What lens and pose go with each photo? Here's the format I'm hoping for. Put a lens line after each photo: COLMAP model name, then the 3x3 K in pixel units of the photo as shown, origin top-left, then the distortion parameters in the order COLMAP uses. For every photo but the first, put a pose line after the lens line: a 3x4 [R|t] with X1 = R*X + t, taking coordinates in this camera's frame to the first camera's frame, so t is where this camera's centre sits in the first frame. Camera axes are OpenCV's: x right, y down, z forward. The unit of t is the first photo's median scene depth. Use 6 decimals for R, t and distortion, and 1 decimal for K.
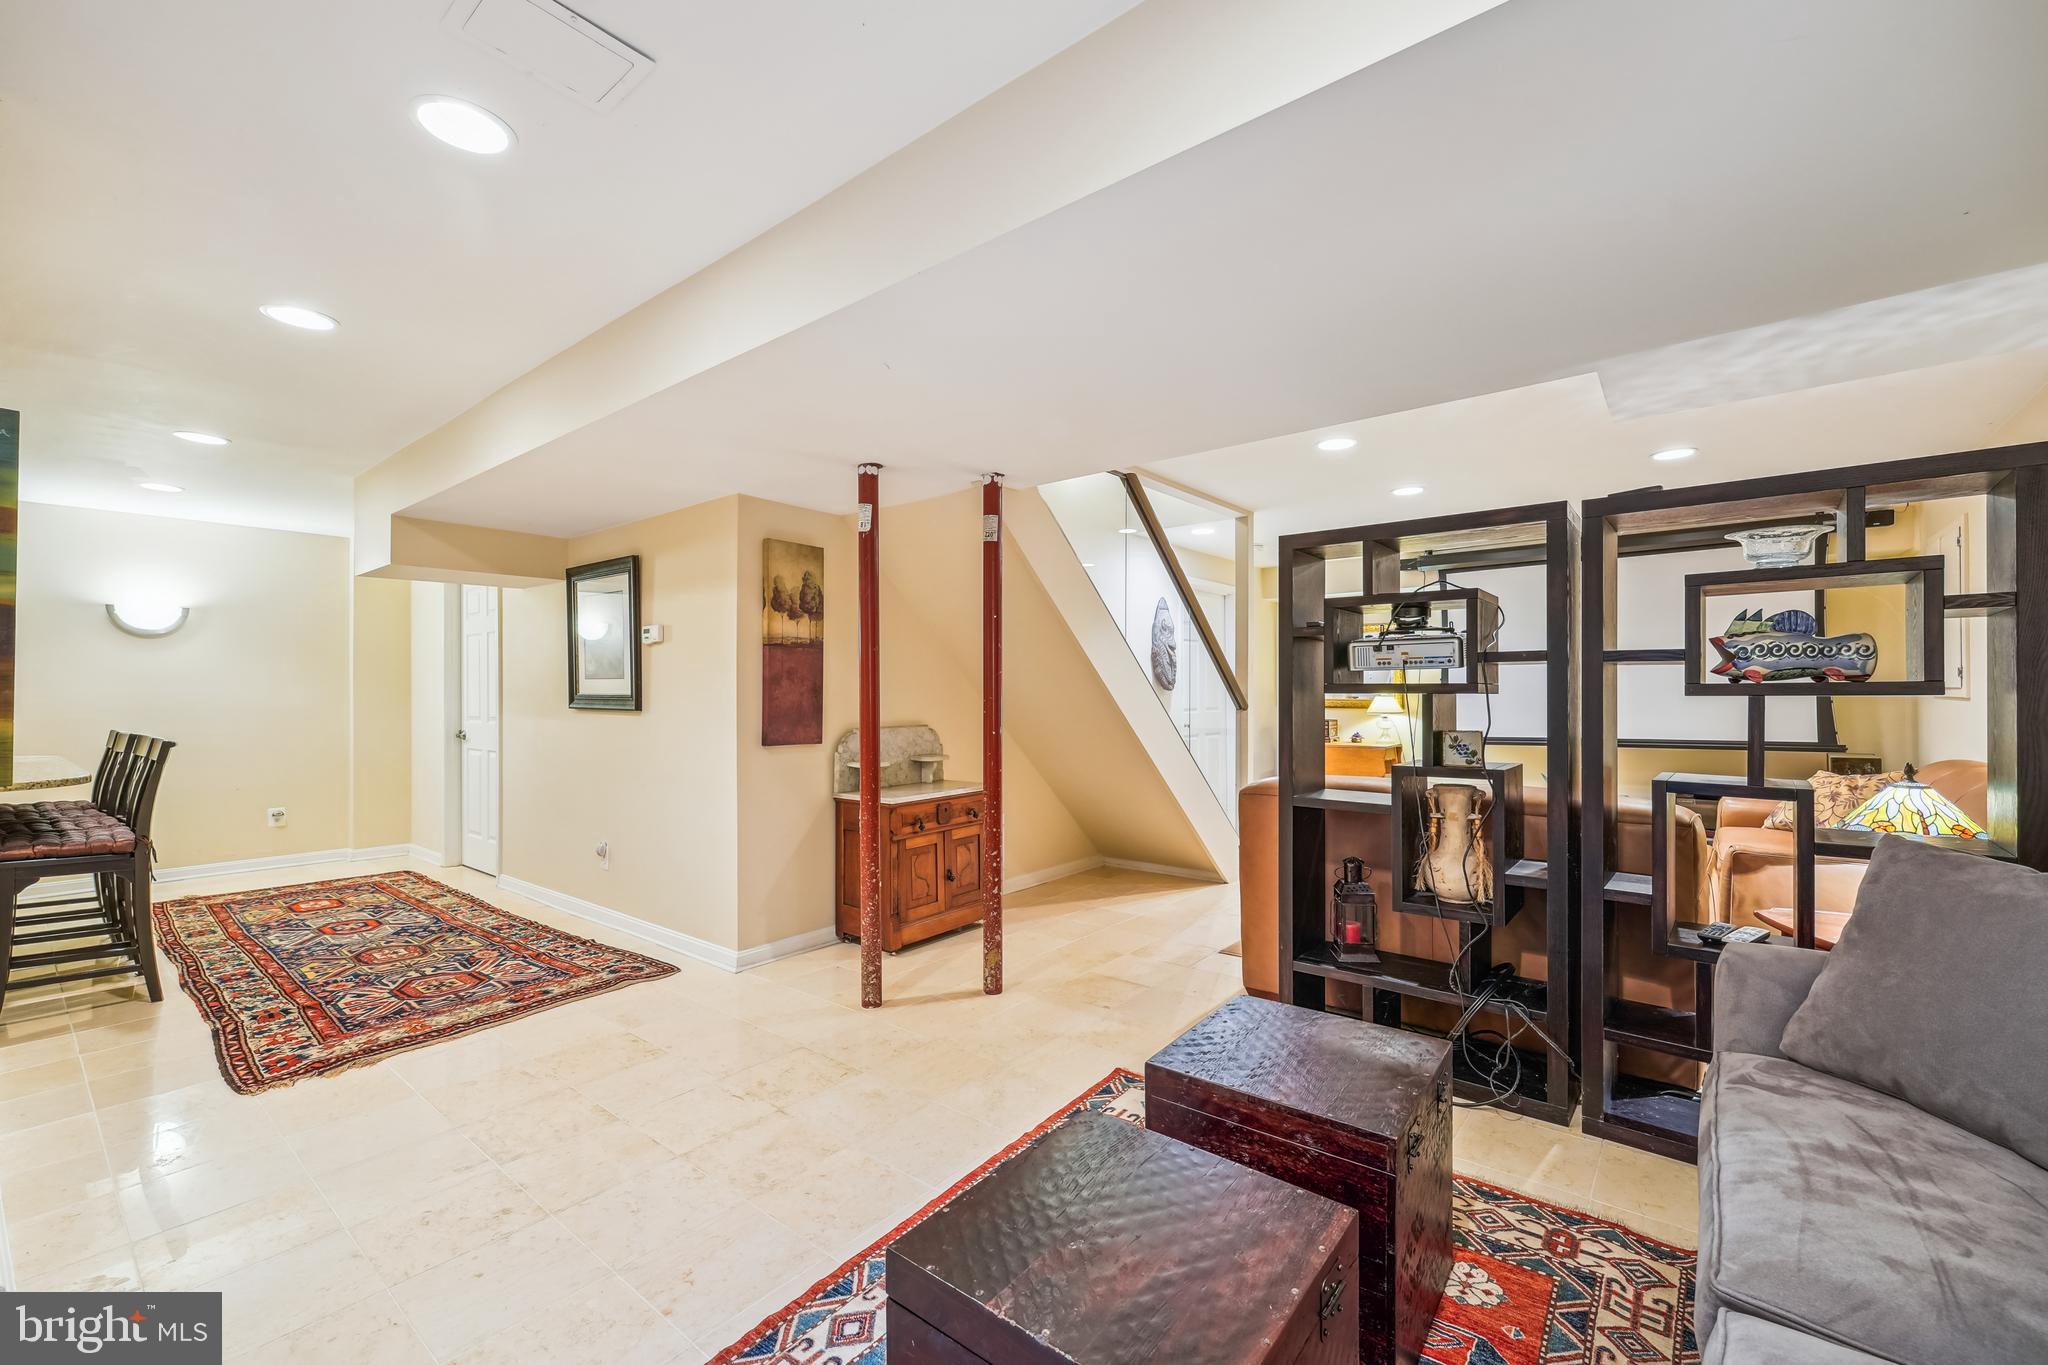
lens RADIAL K [[844.9, 0, 1023.9], [0, 844.9, 691.6], [0, 0, 1]] dist [0.001171, -0.000594]
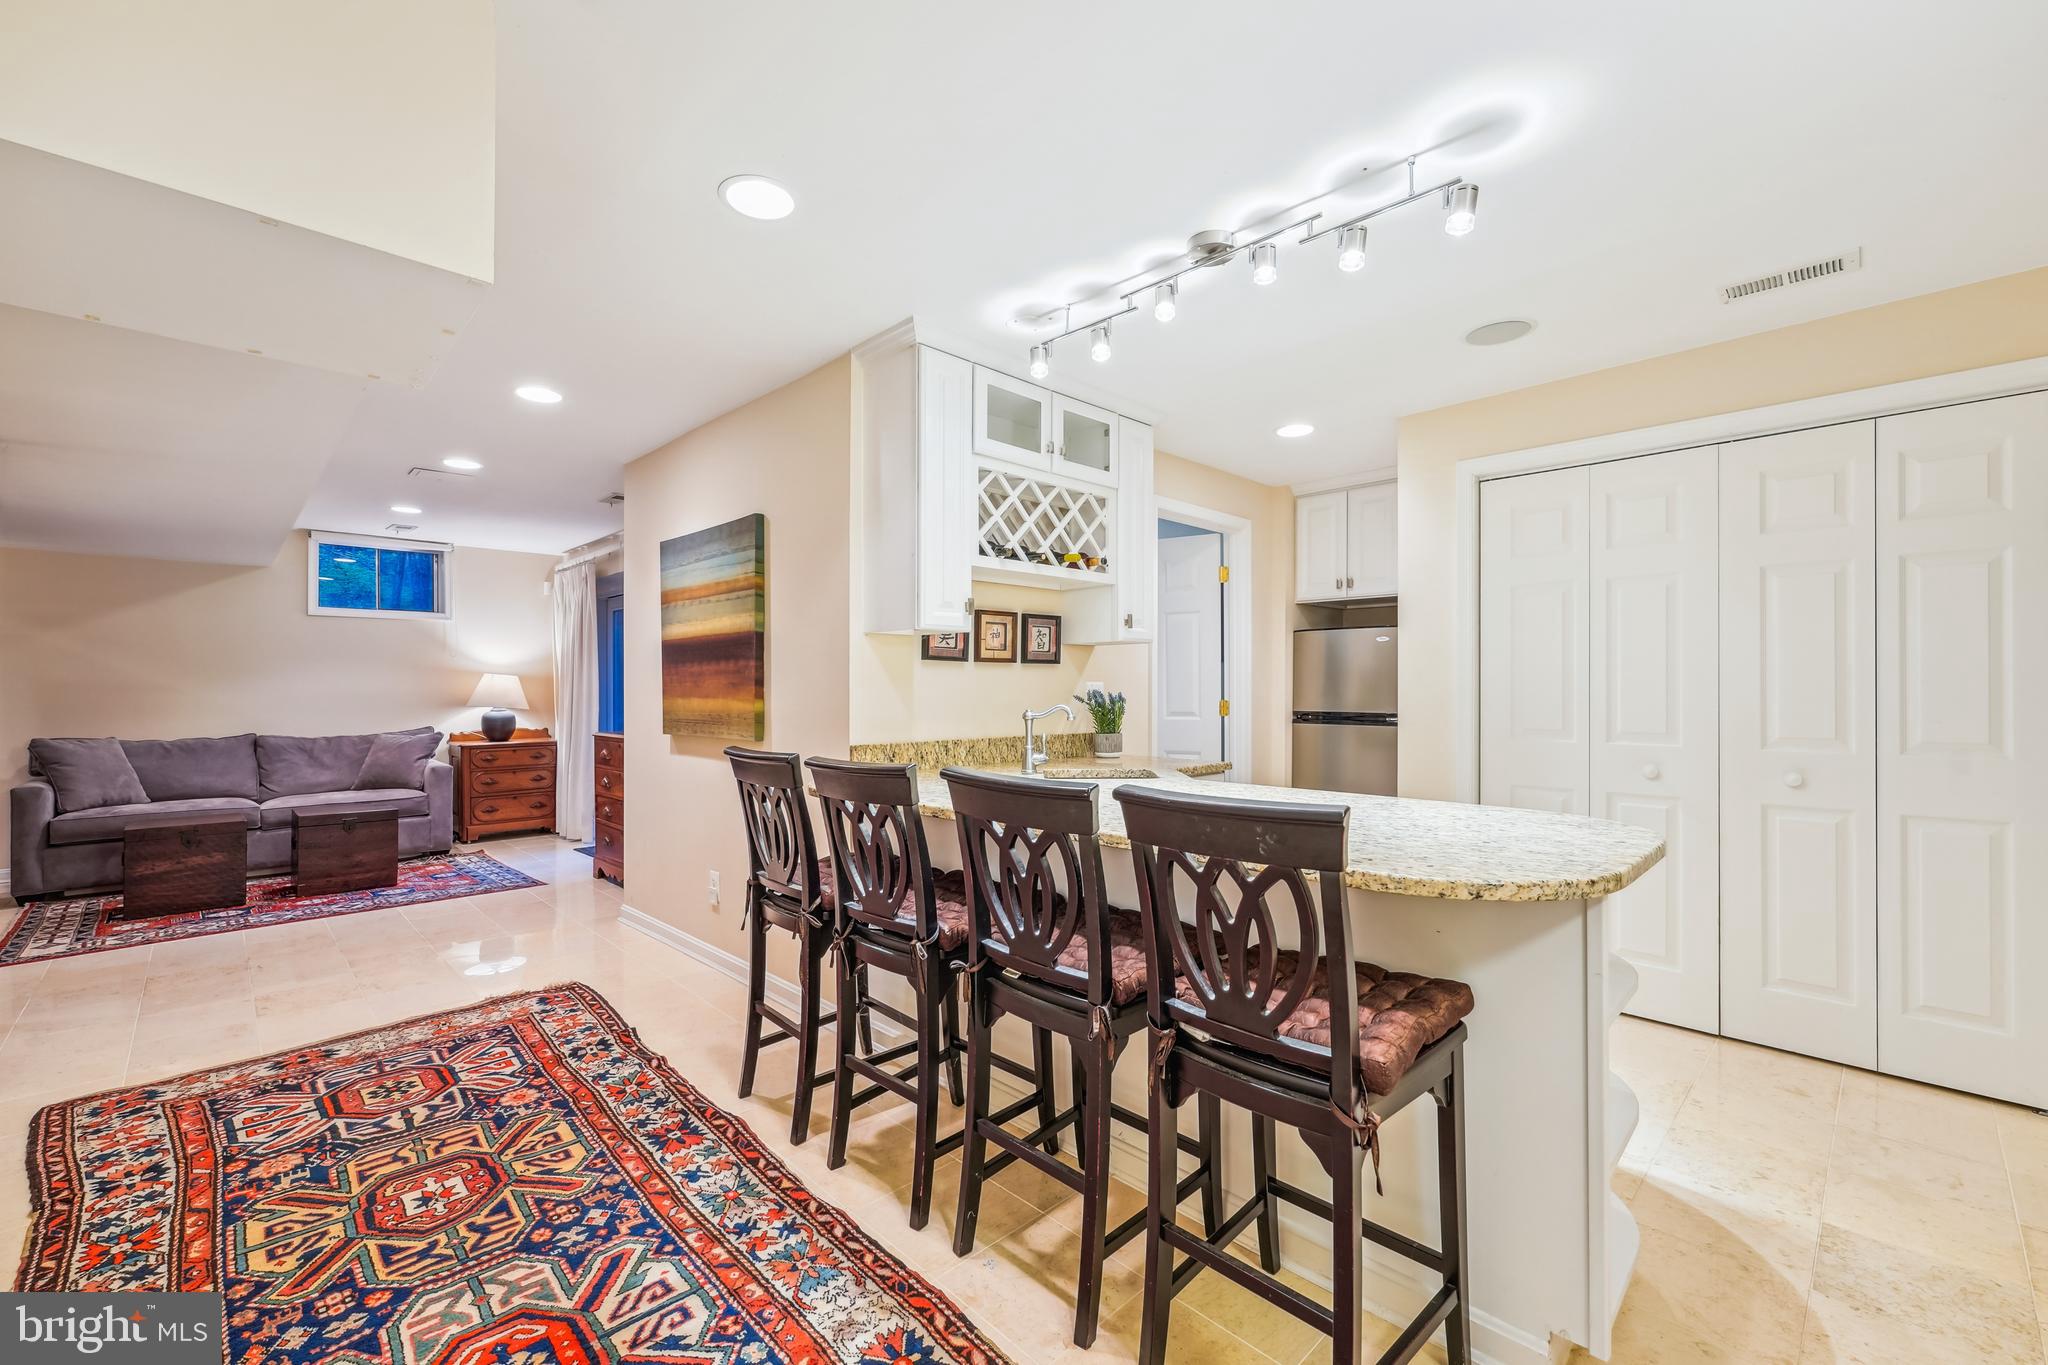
lens RADIAL K [[844.9, 0, 1024.9], [0, 844.9, 688.7], [0, 0, 1]] dist [0.001171, -0.000594]
pose [[-0.992897, 0.002993, 0.118940, -1.374742], [0.001743, 0.999942, -0.010613, 0.015208], [-0.118965, -0.010331, -0.992845, 1.732492]]
